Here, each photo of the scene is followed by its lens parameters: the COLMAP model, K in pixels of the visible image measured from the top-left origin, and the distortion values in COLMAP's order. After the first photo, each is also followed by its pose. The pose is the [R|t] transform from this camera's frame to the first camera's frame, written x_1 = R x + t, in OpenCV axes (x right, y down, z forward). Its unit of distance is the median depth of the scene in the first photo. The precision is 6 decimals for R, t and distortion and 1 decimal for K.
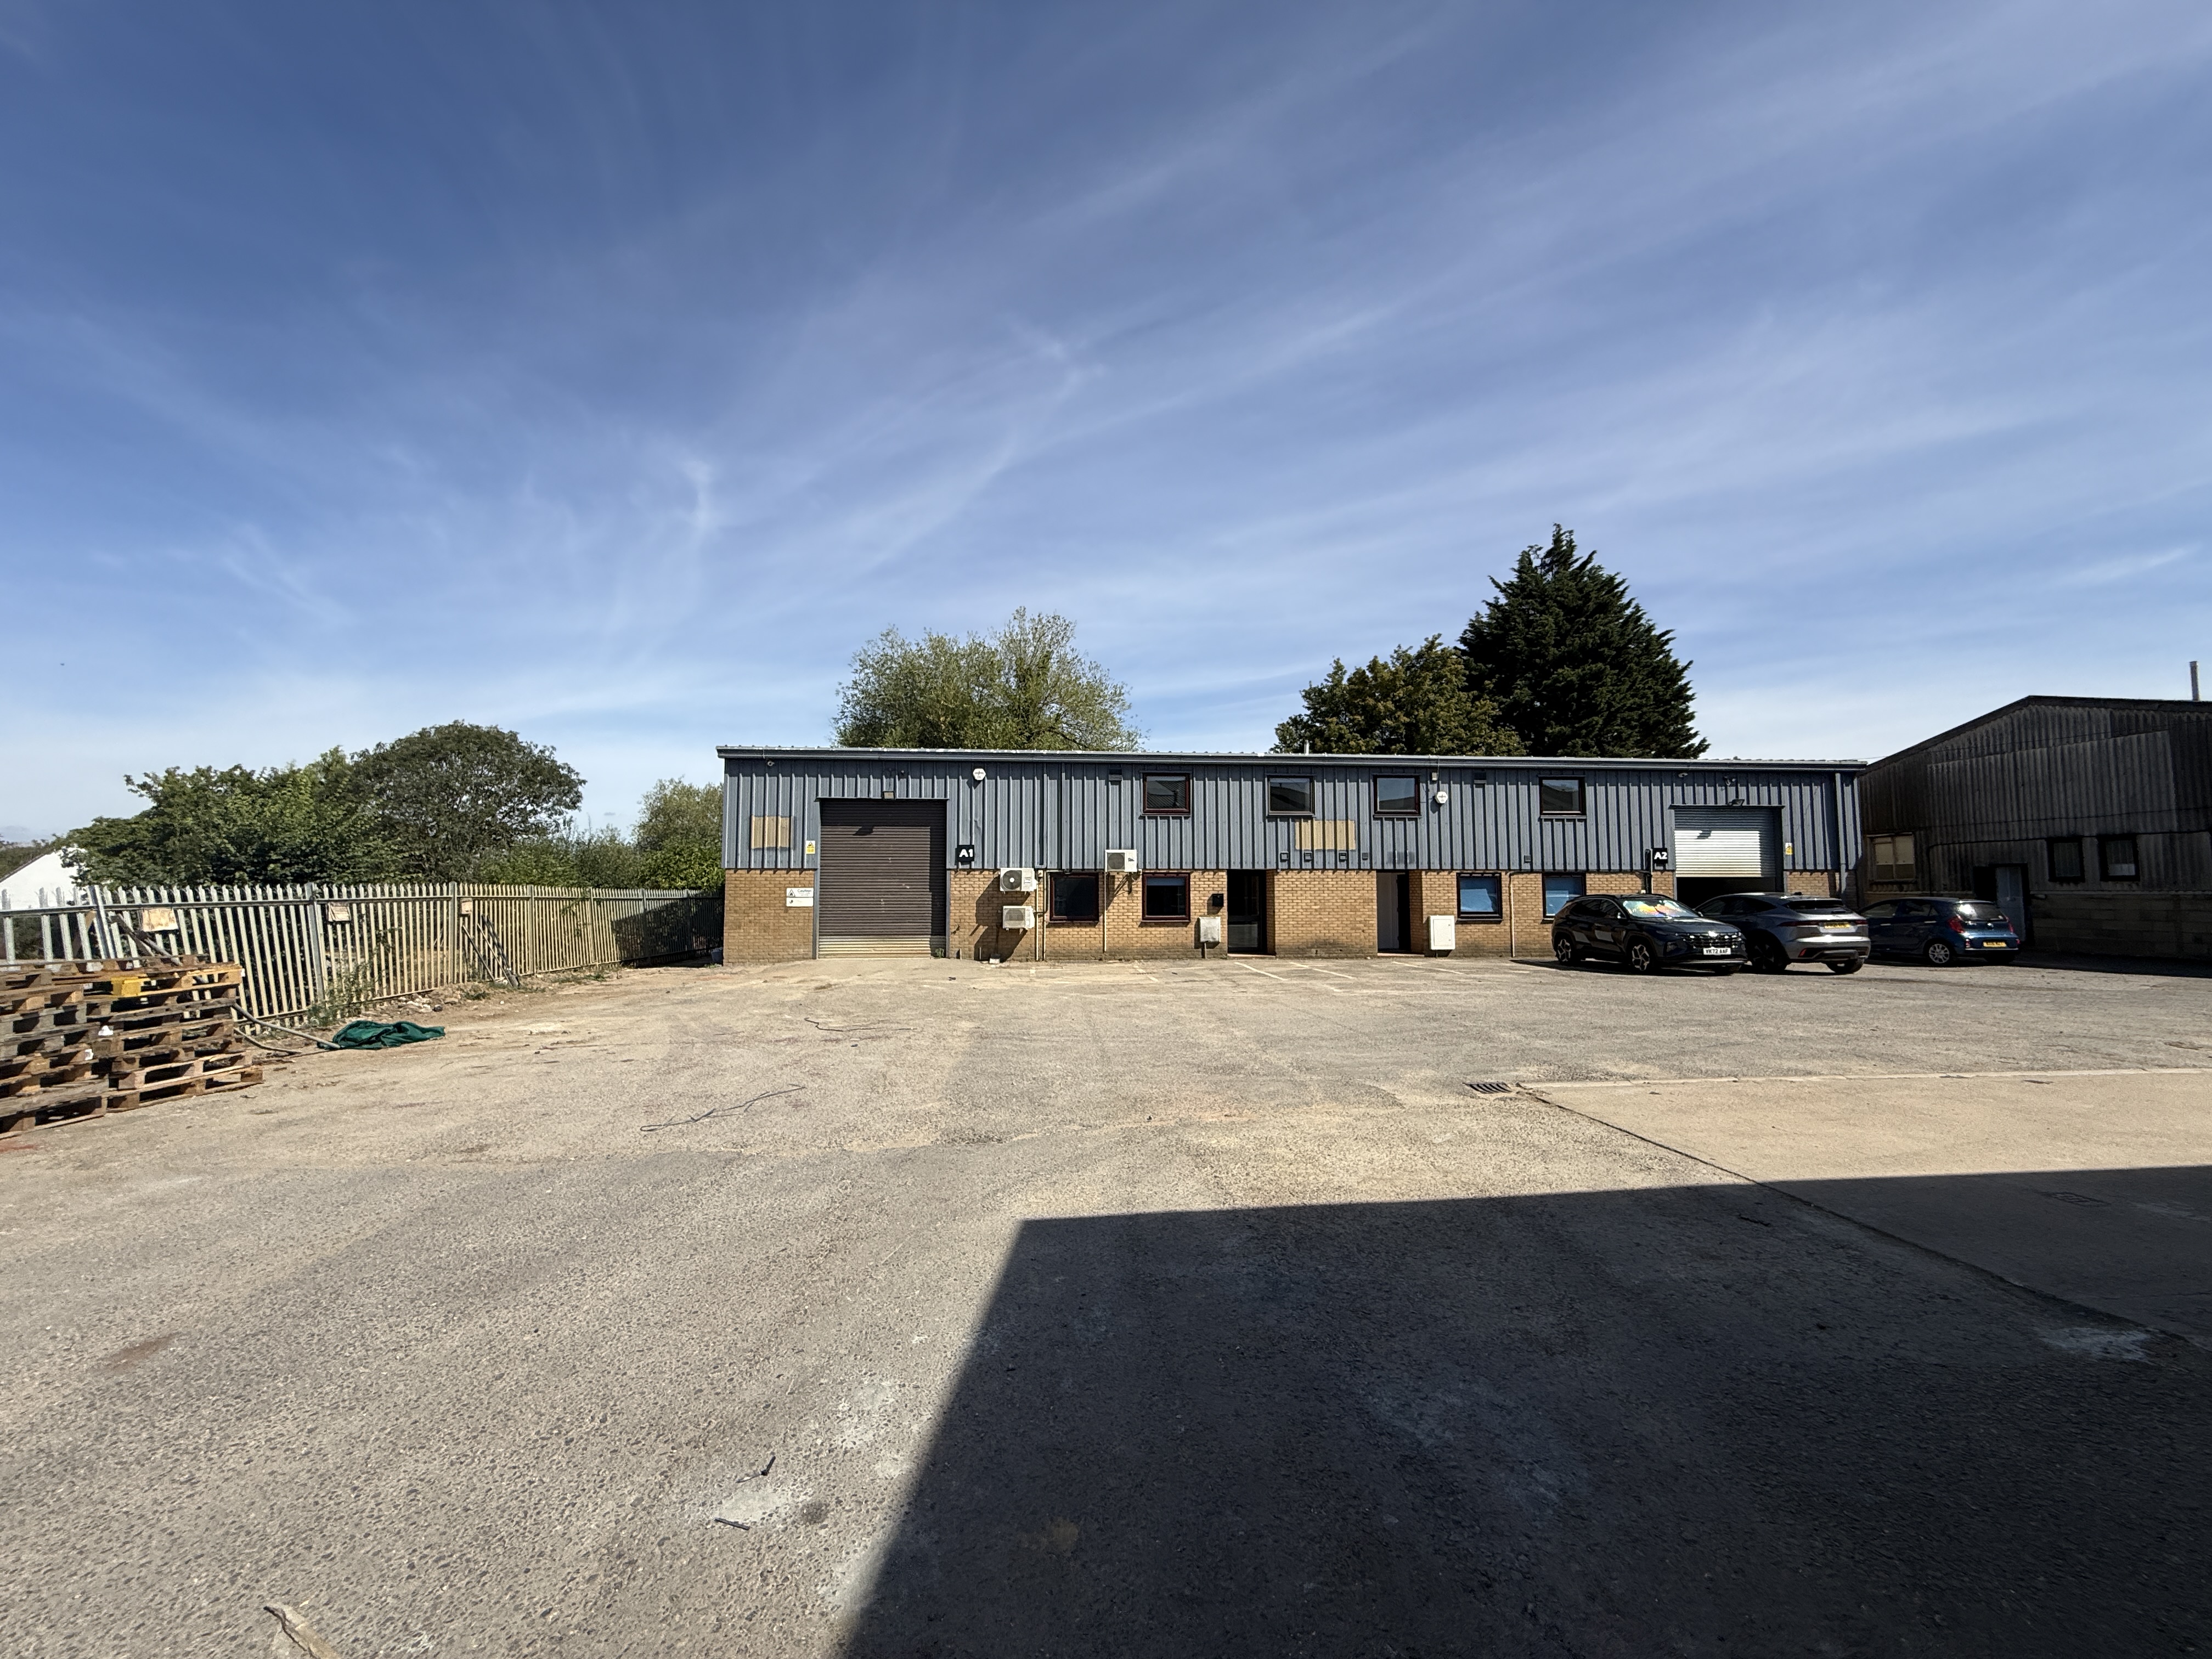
lens RADIAL K [[884.8, 0, 1108.0], [0, 884.8, 853.0], [0, 0, 1]] dist [-0.000433, 0.000011]
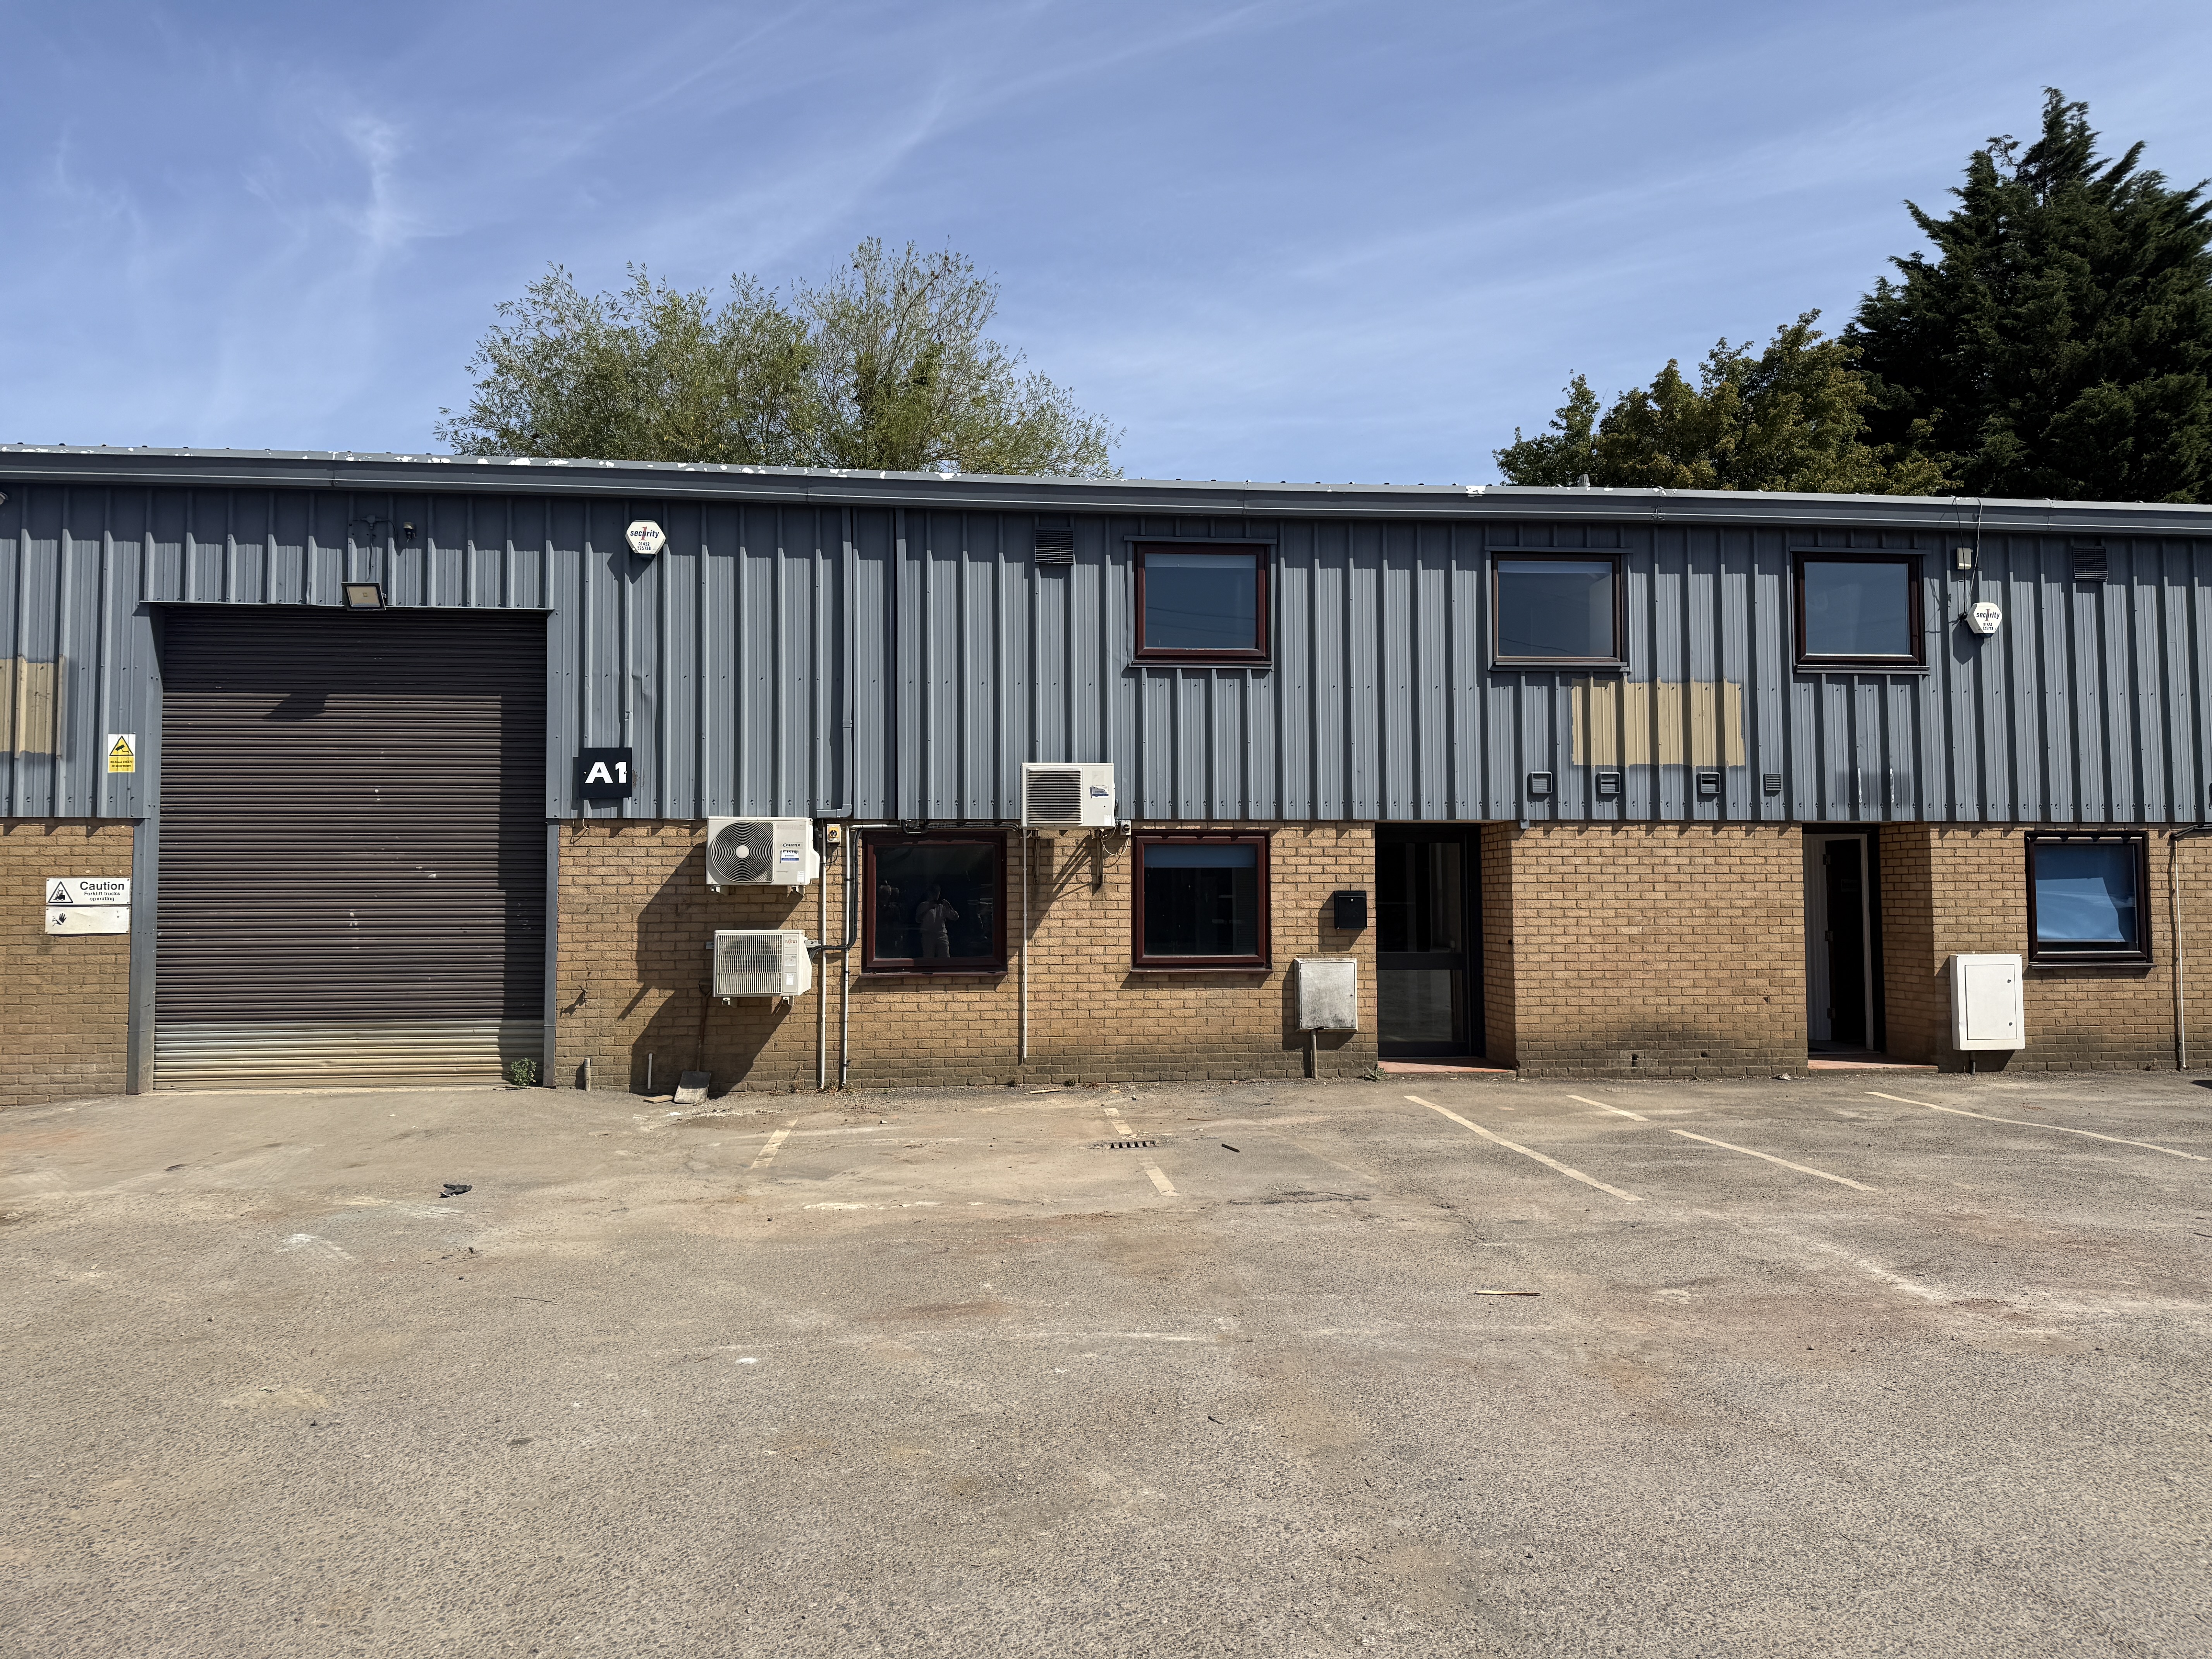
lens RADIAL K [[1542.7, 0, 1107.3], [0, 1542.7, 809.2], [0, 0, 1]] dist [0.033581, -0.006821]
pose [[0.999998, -0.001831, 0.000037, 0.028235], [0.001831, 0.999973, -0.007118, 0.017602], [-0.000024, 0.007118, 0.999975, 0.387536]]
